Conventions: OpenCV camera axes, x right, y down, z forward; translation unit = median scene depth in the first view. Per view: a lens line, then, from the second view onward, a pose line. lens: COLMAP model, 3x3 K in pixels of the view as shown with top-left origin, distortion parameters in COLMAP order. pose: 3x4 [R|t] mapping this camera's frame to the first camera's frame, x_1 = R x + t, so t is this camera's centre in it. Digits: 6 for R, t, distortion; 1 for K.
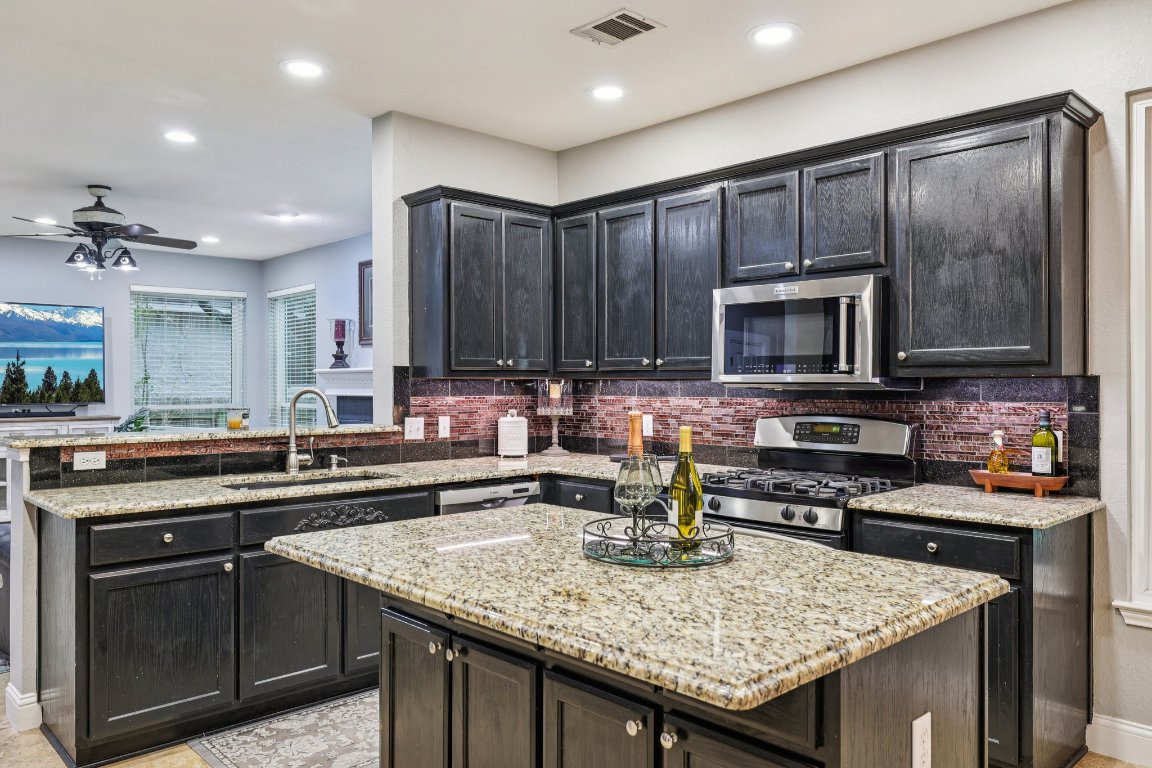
lens RADIAL K [[814.5, 0, 593.7], [0, 814.5, 383.2], [0, 0, 1]] dist [-0.005418, -0.000399]
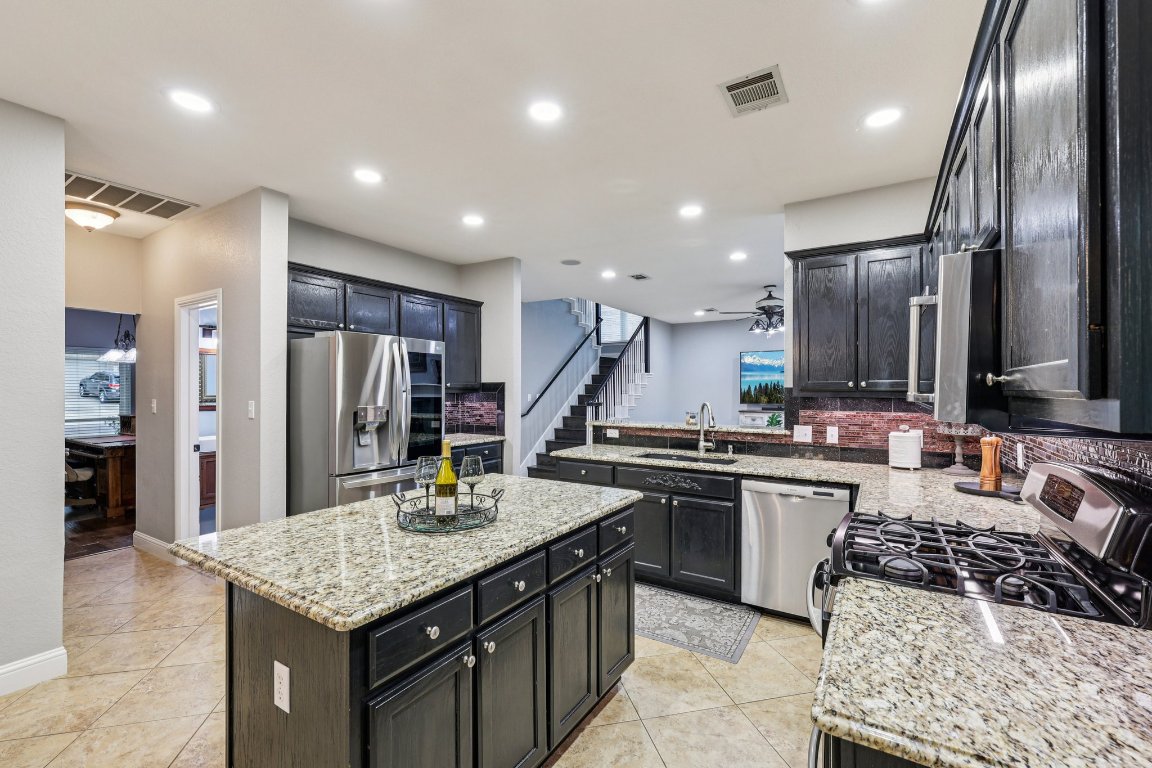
lens RADIAL K [[488.2, 0, 589.9], [0, 488.2, 389.7], [0, 0, 1]] dist [-0.002733, 0.000843]
pose [[0.261813, 0.004220, -0.965109, 0.514288], [-0.002239, 0.999990, 0.003765, -0.021427], [0.965116, 0.001175, 0.261820, 0.498140]]
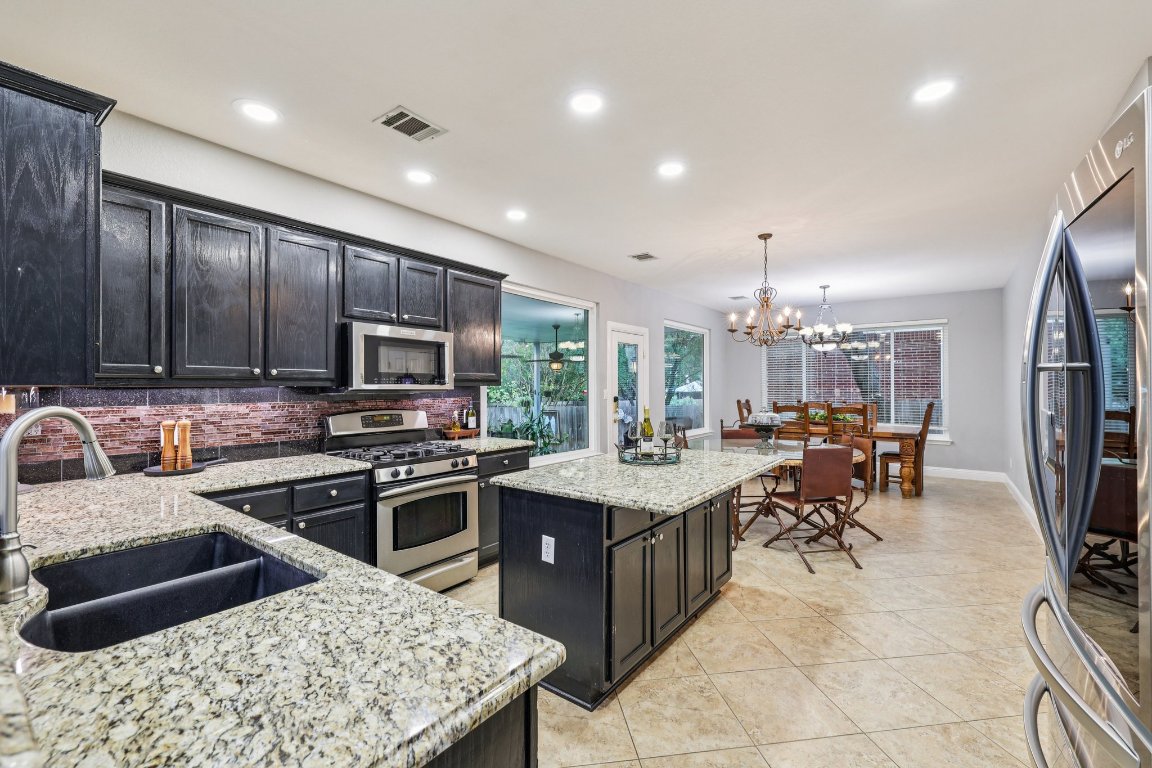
lens RADIAL K [[488.2, 0, 574.4], [0, 488.2, 383.4], [0, 0, 1]] dist [-0.002733, 0.000843]
pose [[-0.144093, 0.003977, 0.989556, -0.670118], [-0.000921, 0.999991, -0.004153, -0.008569], [-0.989564, -0.001510, -0.144088, 0.705726]]
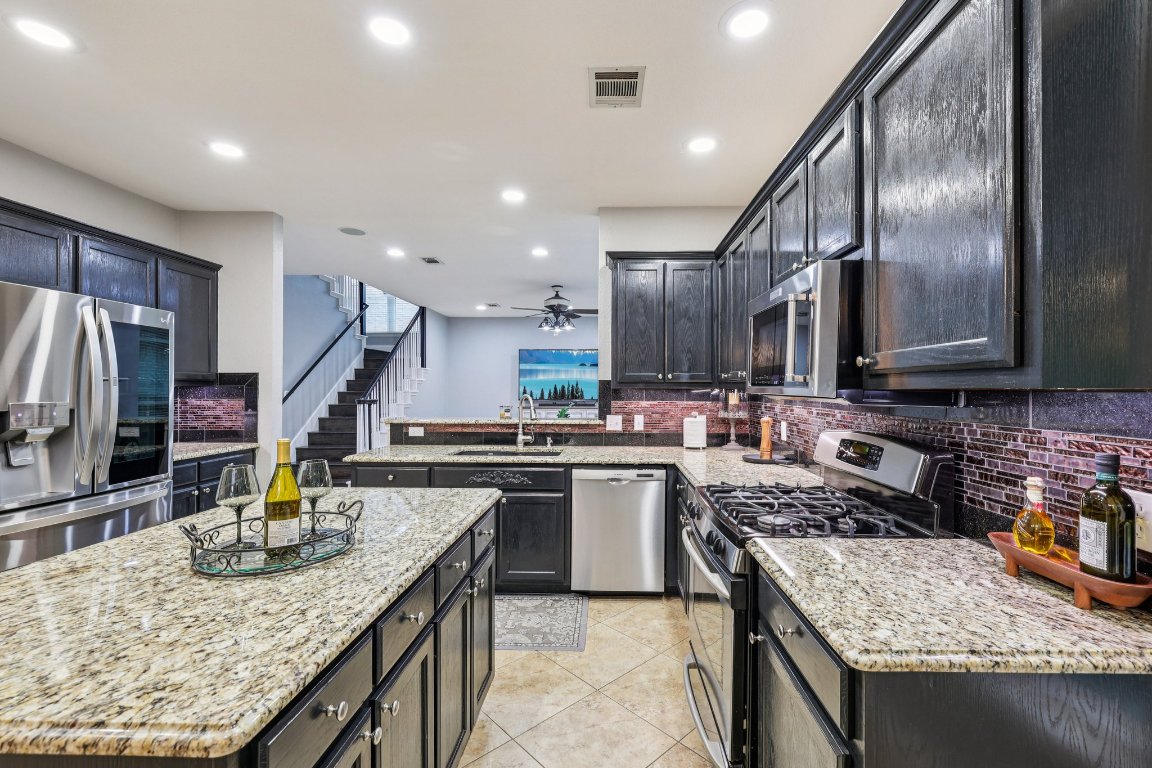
lens RADIAL K [[488.2, 0, 610.3], [0, 488.2, 388.2], [0, 0, 1]] dist [-0.002733, 0.000843]
pose [[0.715577, 0.002125, -0.698531, 0.422156], [-0.002627, 0.999996, 0.000351, -0.006983], [0.698529, 0.001583, 0.715580, 0.413169]]
